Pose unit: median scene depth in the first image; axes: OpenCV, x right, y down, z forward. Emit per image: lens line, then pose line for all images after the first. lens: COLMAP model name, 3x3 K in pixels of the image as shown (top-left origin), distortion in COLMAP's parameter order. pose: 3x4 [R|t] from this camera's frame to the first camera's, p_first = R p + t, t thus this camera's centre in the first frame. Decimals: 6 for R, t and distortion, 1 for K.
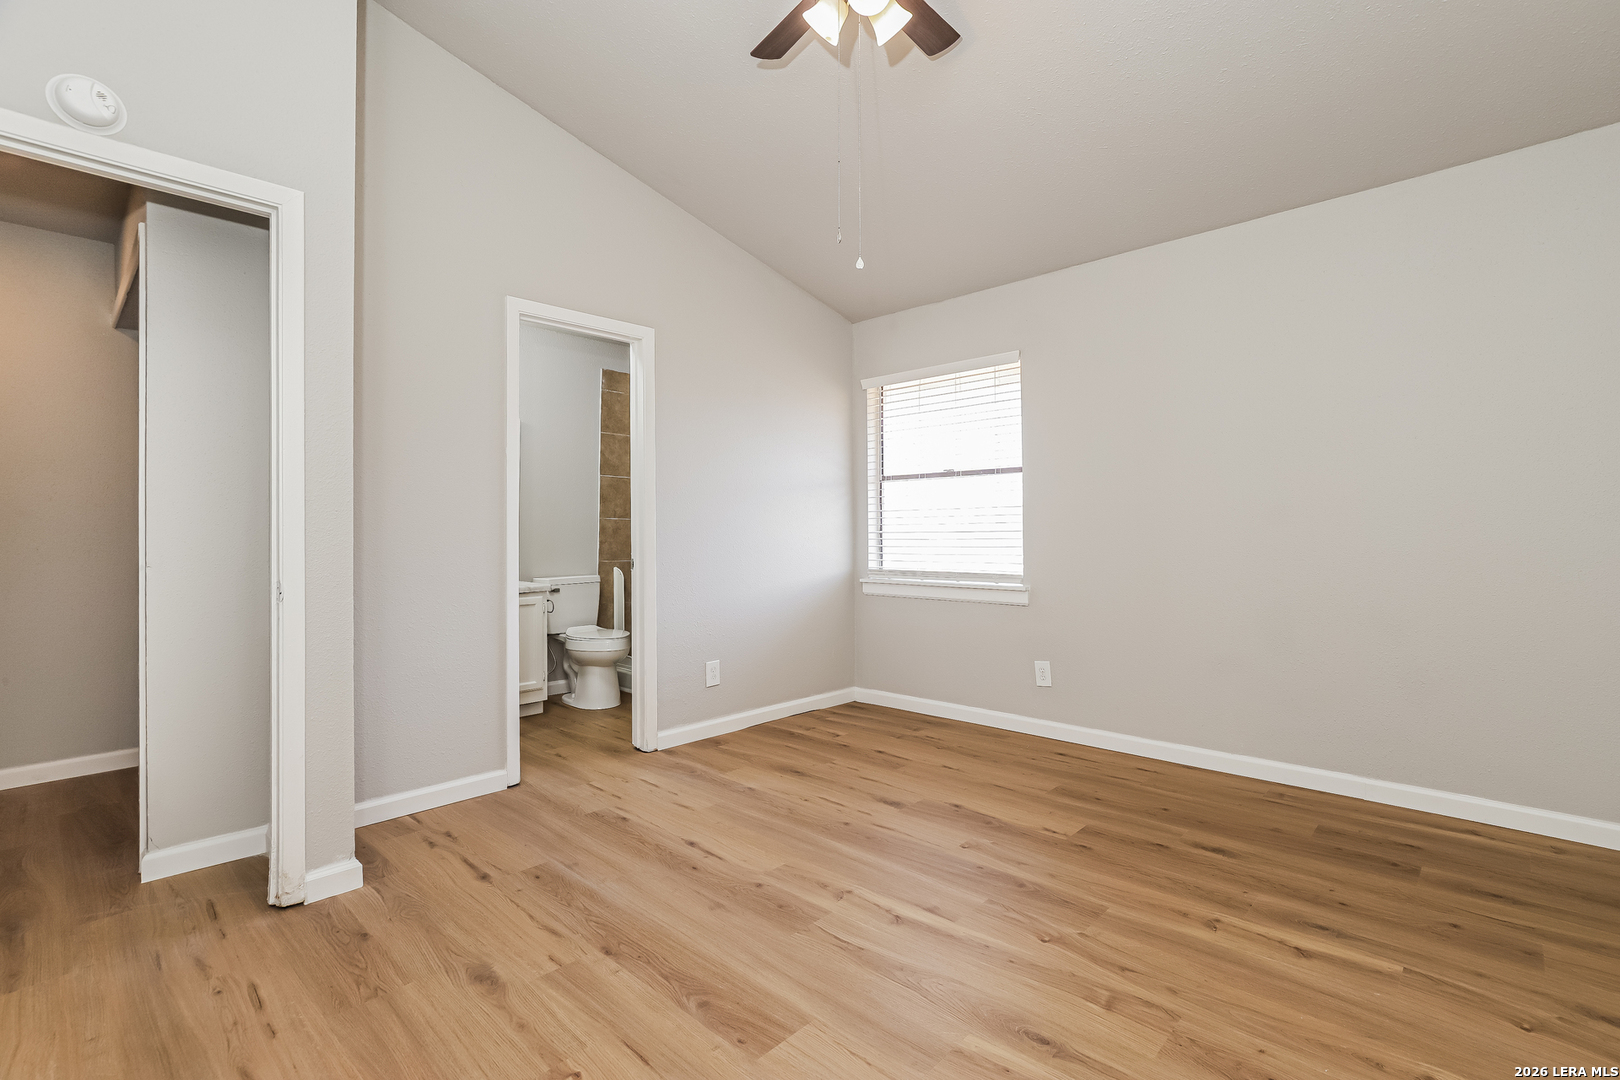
lens RADIAL K [[728.0, 0, 807.9], [0, 728.0, 529.9], [0, 0, 1]] dist [-0.032697, 0.010557]
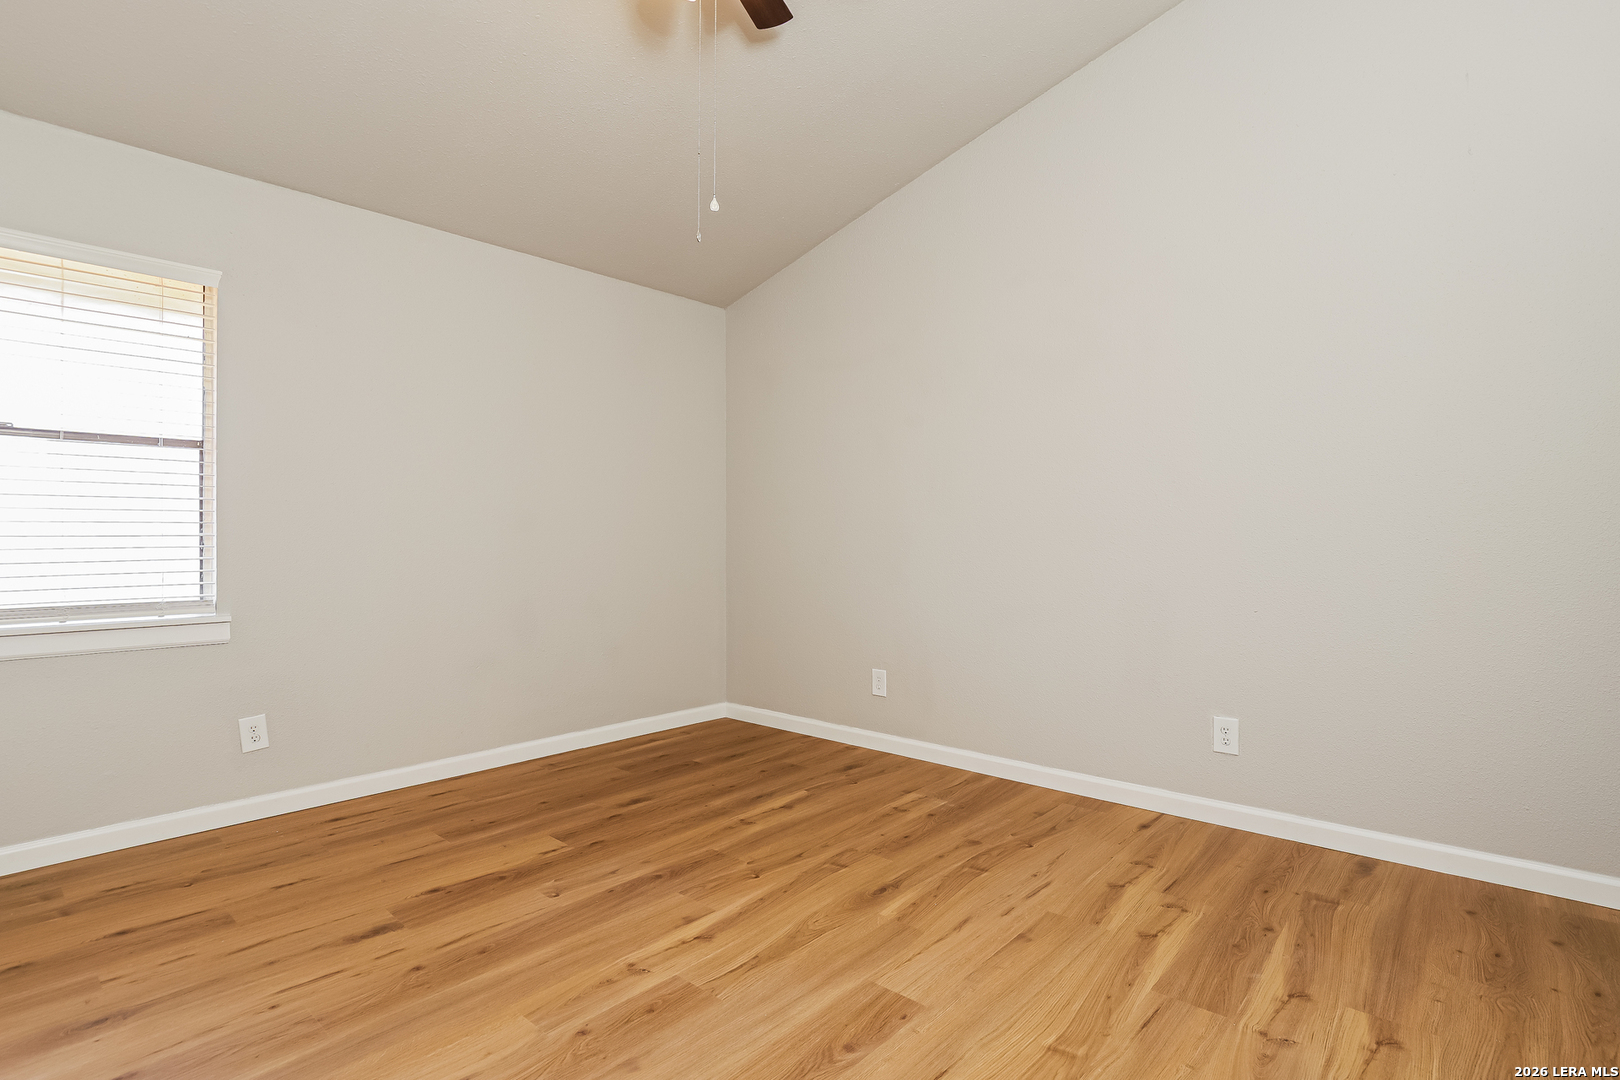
lens RADIAL K [[849.8, 0, 811.1], [0, 849.8, 542.7], [0, 0, 1]] dist [-0.028973, -0.000221]
pose [[-0.056140, -0.003539, 0.998417, -0.796001], [-0.001685, 0.999993, 0.003450, 0.007556], [-0.998421, -0.001489, -0.056146, 0.728943]]
